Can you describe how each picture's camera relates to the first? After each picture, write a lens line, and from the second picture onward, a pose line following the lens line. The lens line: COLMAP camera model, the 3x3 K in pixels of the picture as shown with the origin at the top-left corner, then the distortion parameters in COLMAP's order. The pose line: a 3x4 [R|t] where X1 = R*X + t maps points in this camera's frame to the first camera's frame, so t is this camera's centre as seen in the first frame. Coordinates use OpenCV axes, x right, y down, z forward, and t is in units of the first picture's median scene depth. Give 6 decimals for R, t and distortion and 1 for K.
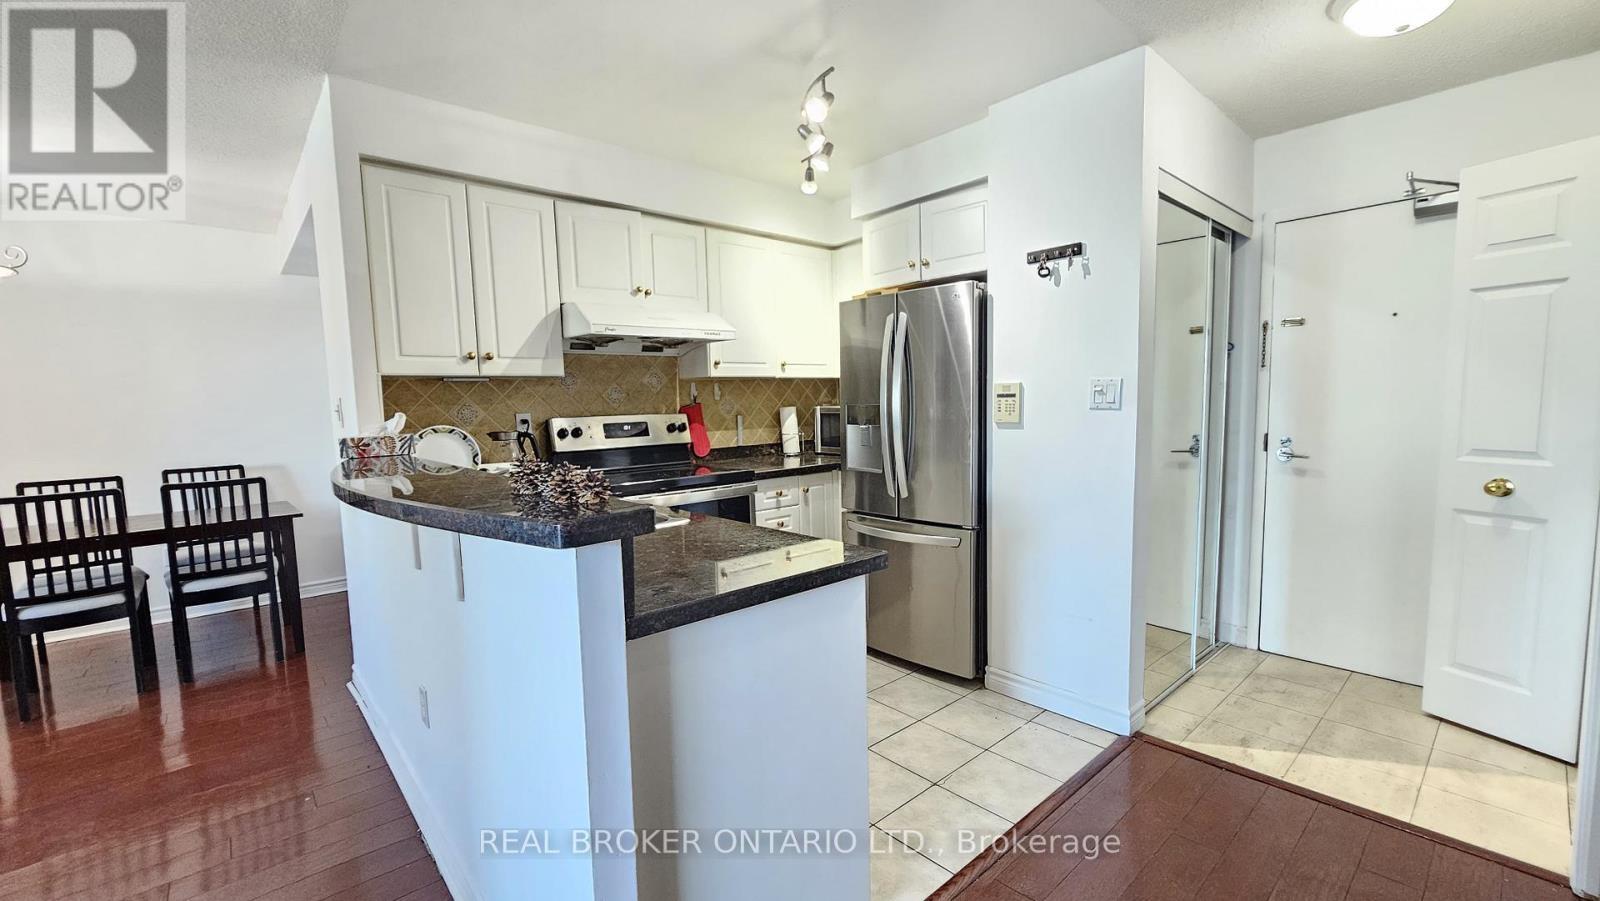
lens RADIAL K [[656.8, 0, 805.5], [0, 656.8, 455.8], [0, 0, 1]] dist [0.004274, -0.000733]
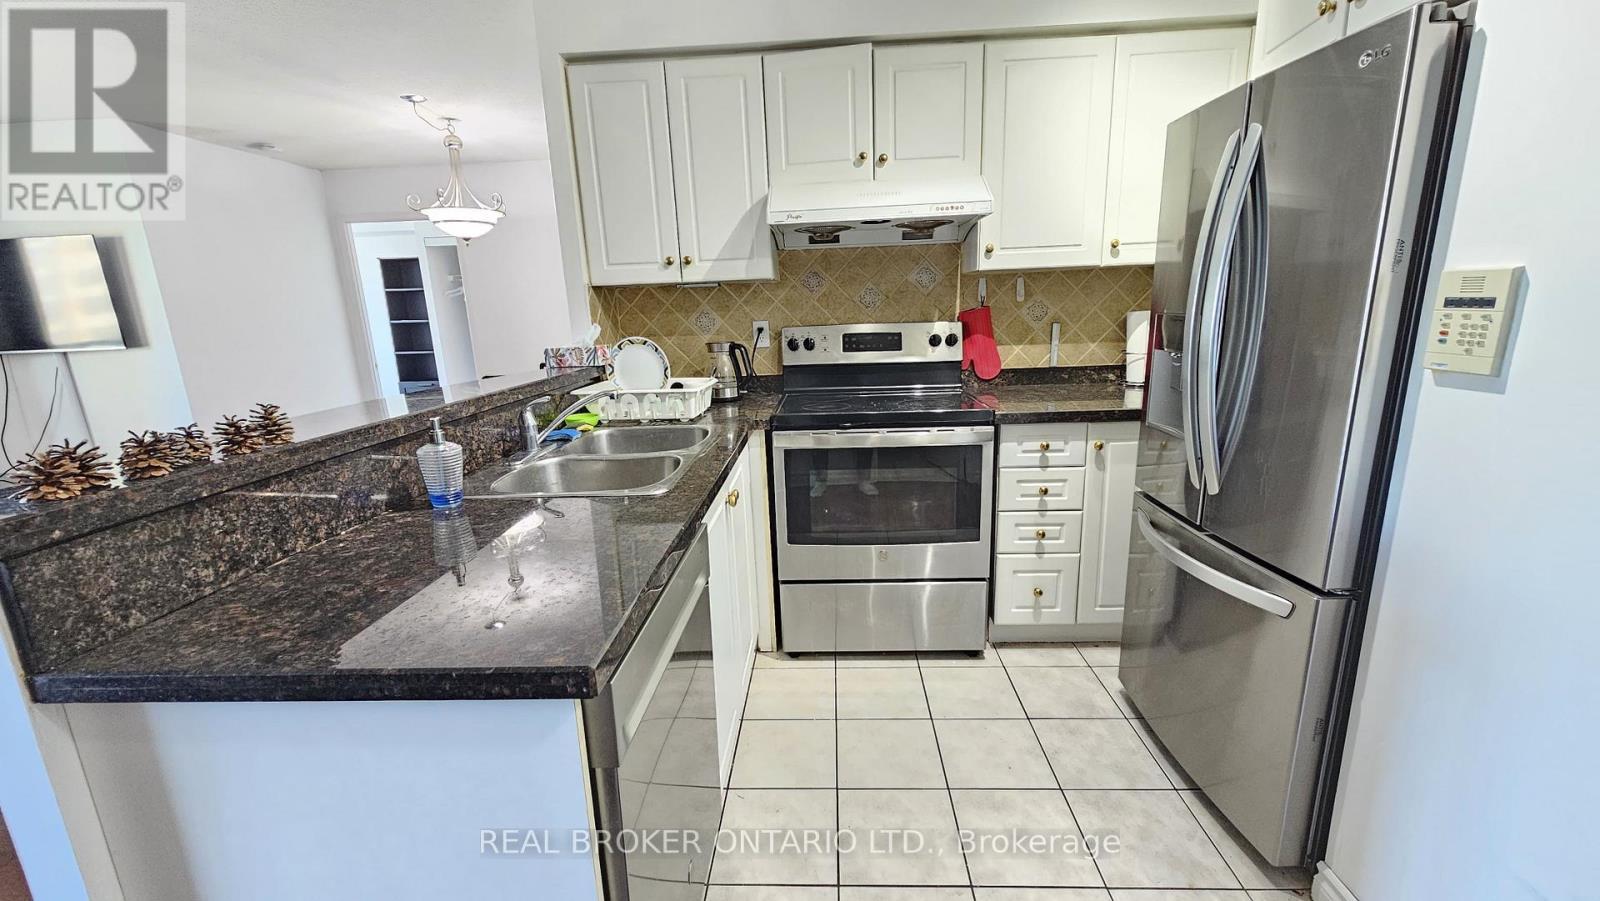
lens RADIAL K [[656.8, 0, 806.1], [0, 656.8, 456.8], [0, 0, 1]] dist [0.004274, -0.000733]
pose [[0.719838, 0.156529, -0.676264, 0.275610], [-0.041691, 0.982234, 0.182973, -0.051948], [0.692889, -0.103517, 0.713575, 0.397990]]
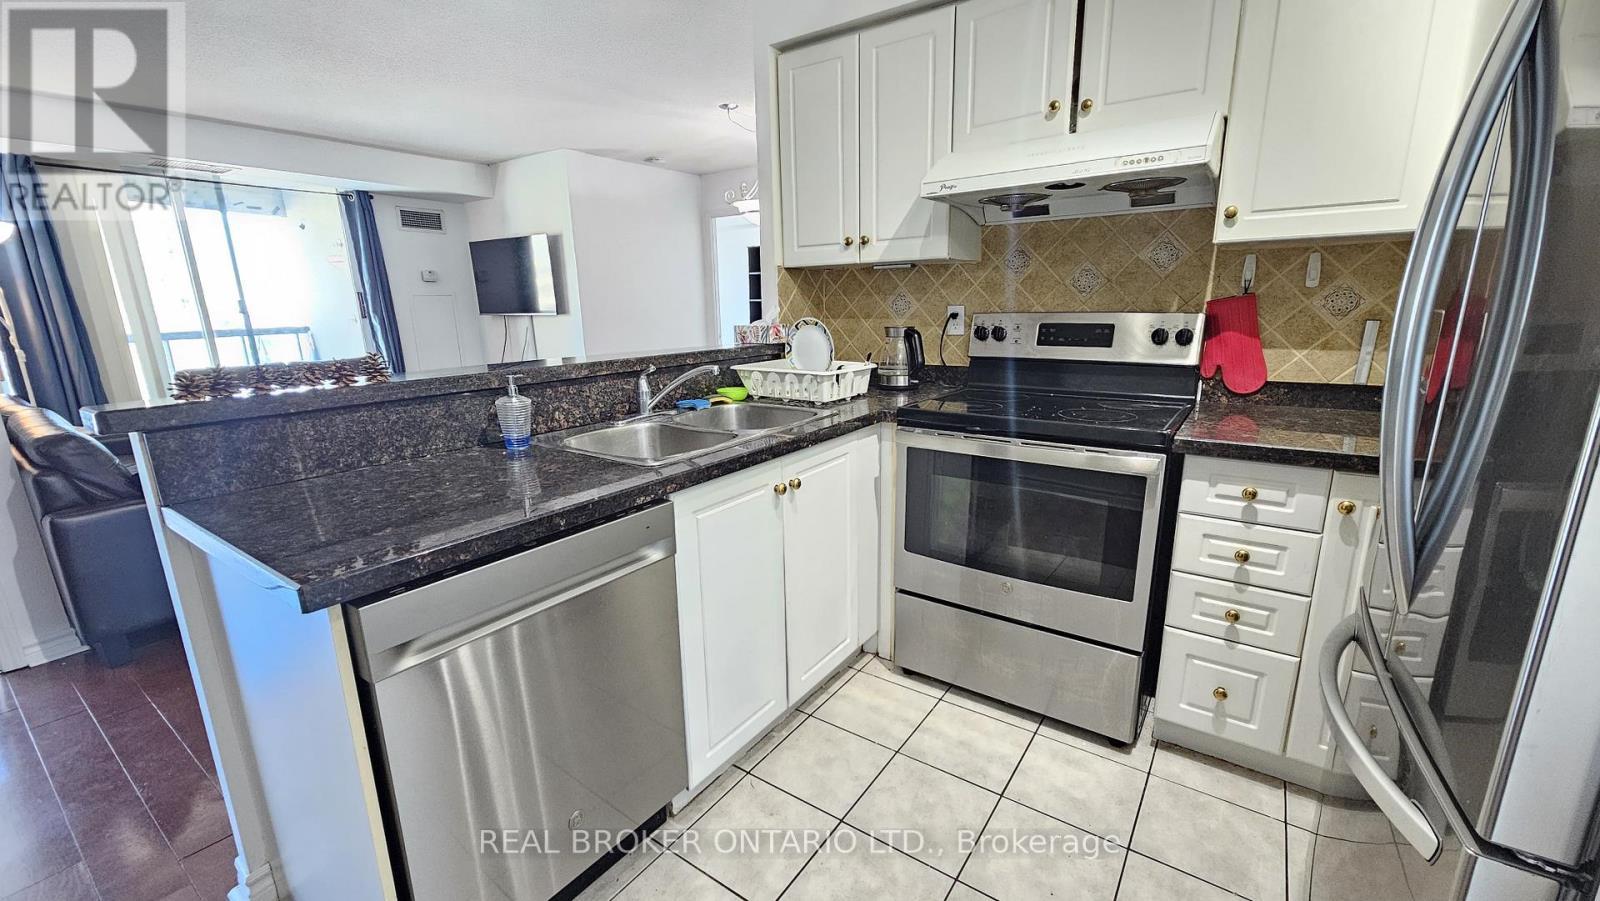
lens RADIAL K [[656.8, 0, 801.4], [0, 656.8, 457.6], [0, 0, 1]] dist [0.004274, -0.000733]
pose [[0.228471, 0.248170, -0.941389, 0.372268], [-0.071321, 0.968633, 0.238042, -0.066196], [0.970935, 0.012755, 0.239004, 0.652910]]
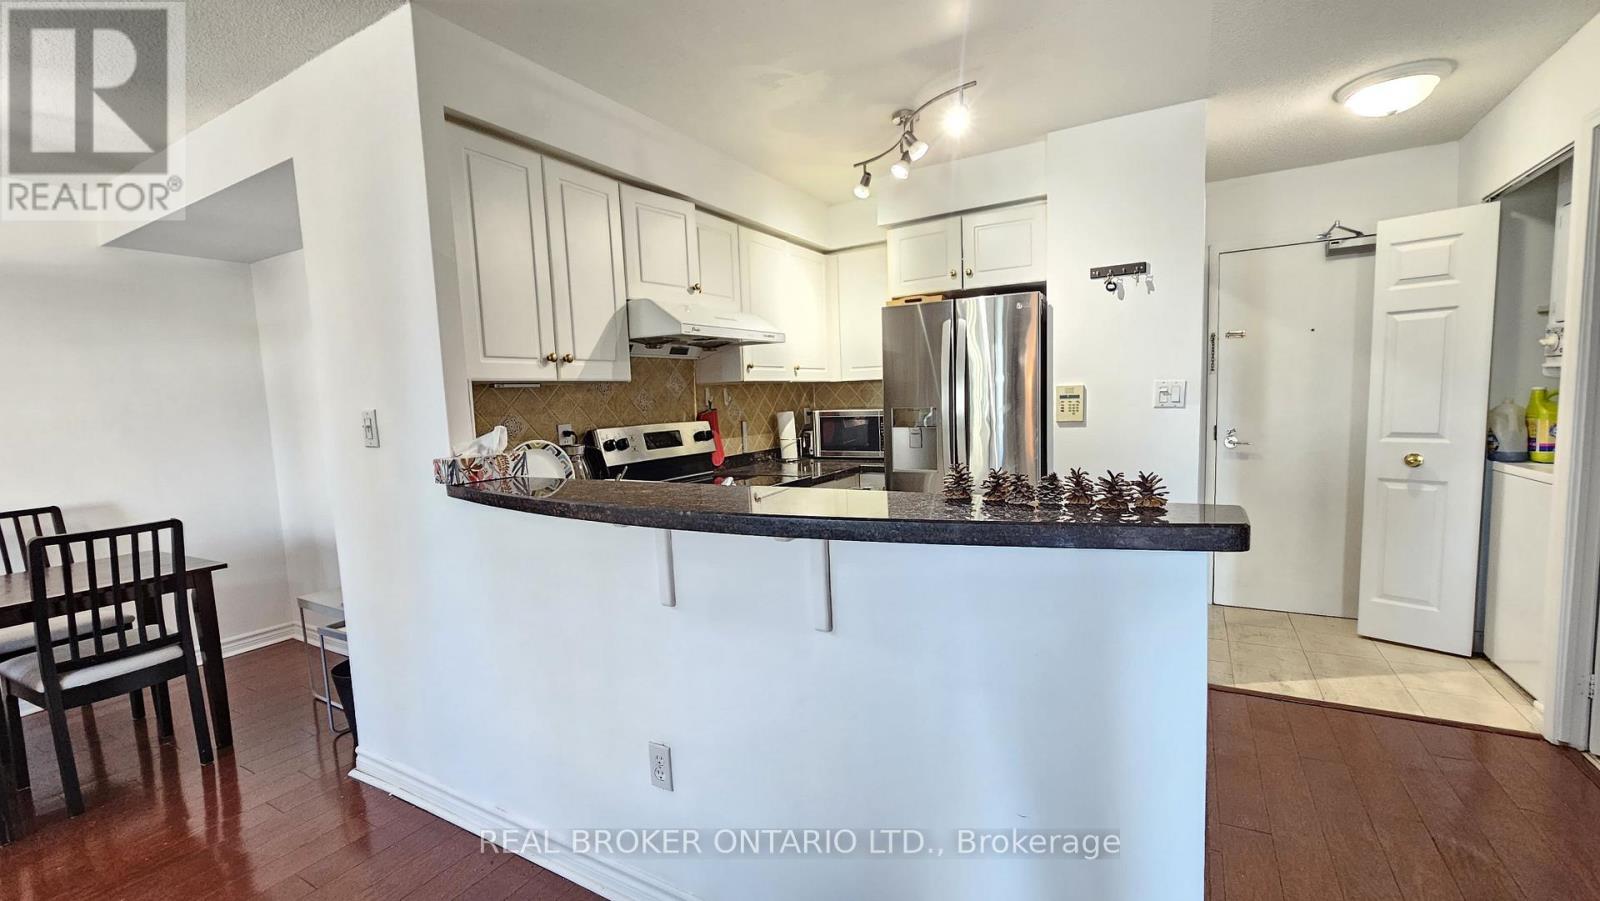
lens RADIAL K [[656.8, 0, 805.1], [0, 656.8, 456.7], [0, 0, 1]] dist [0.004274, -0.000733]
pose [[0.950309, -0.040198, 0.308703, -0.421204], [0.041873, 0.999122, 0.001200, -0.010000], [-0.308480, 0.011786, 0.951158, 0.080676]]
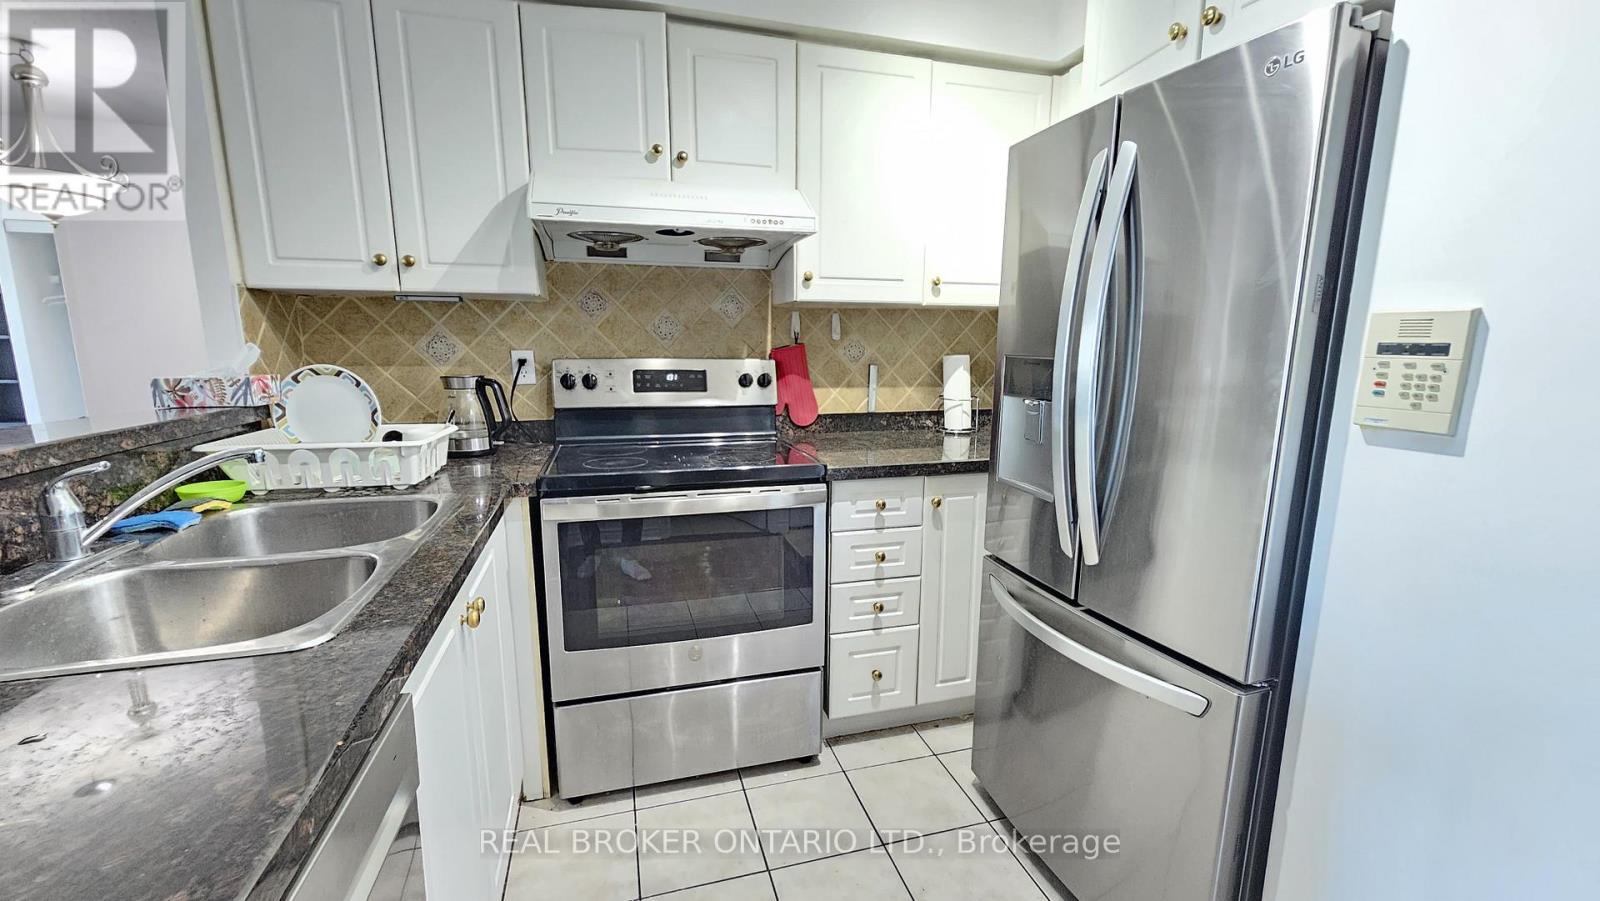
lens RADIAL K [[656.8, 0, 808.1], [0, 656.8, 458.7], [0, 0, 1]] dist [0.004274, -0.000733]
pose [[0.905105, 0.104122, -0.412242, 0.156703], [-0.065180, 0.992070, 0.107465, -0.047839], [0.420162, -0.070398, 0.904714, 0.514264]]
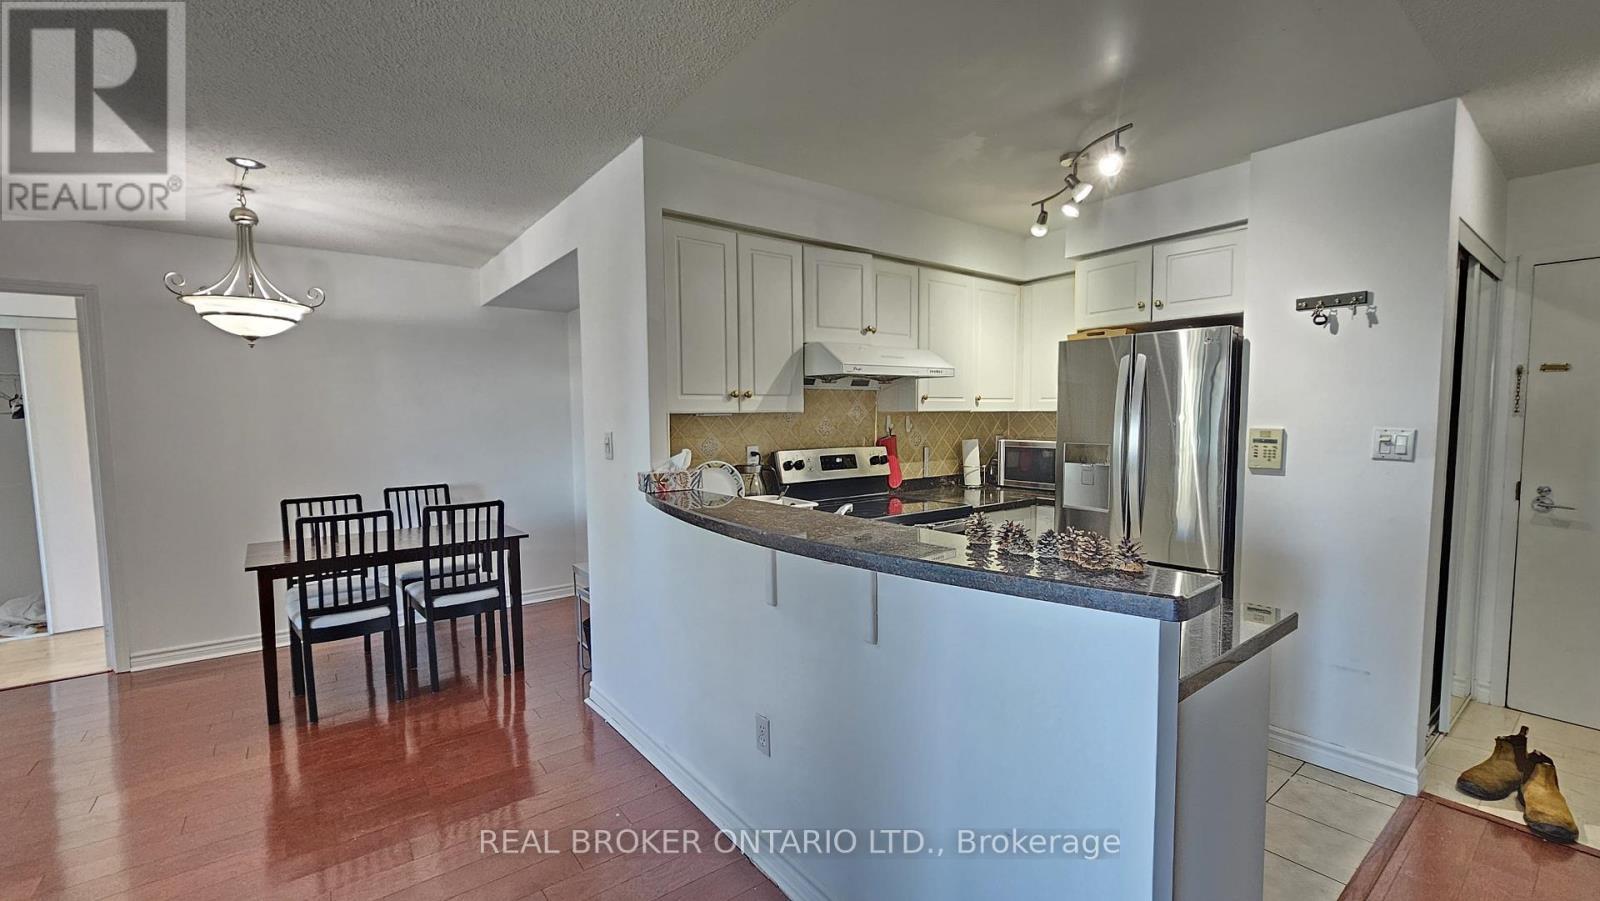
lens RADIAL K [[656.8, 0, 805.6], [0, 656.8, 458.7], [0, 0, 1]] dist [0.004274, -0.000733]
pose [[0.997560, 0.020398, -0.066775, -0.292734], [-0.021656, 0.999600, -0.018170, -0.028990], [0.066377, 0.019572, 0.997603, -0.035452]]
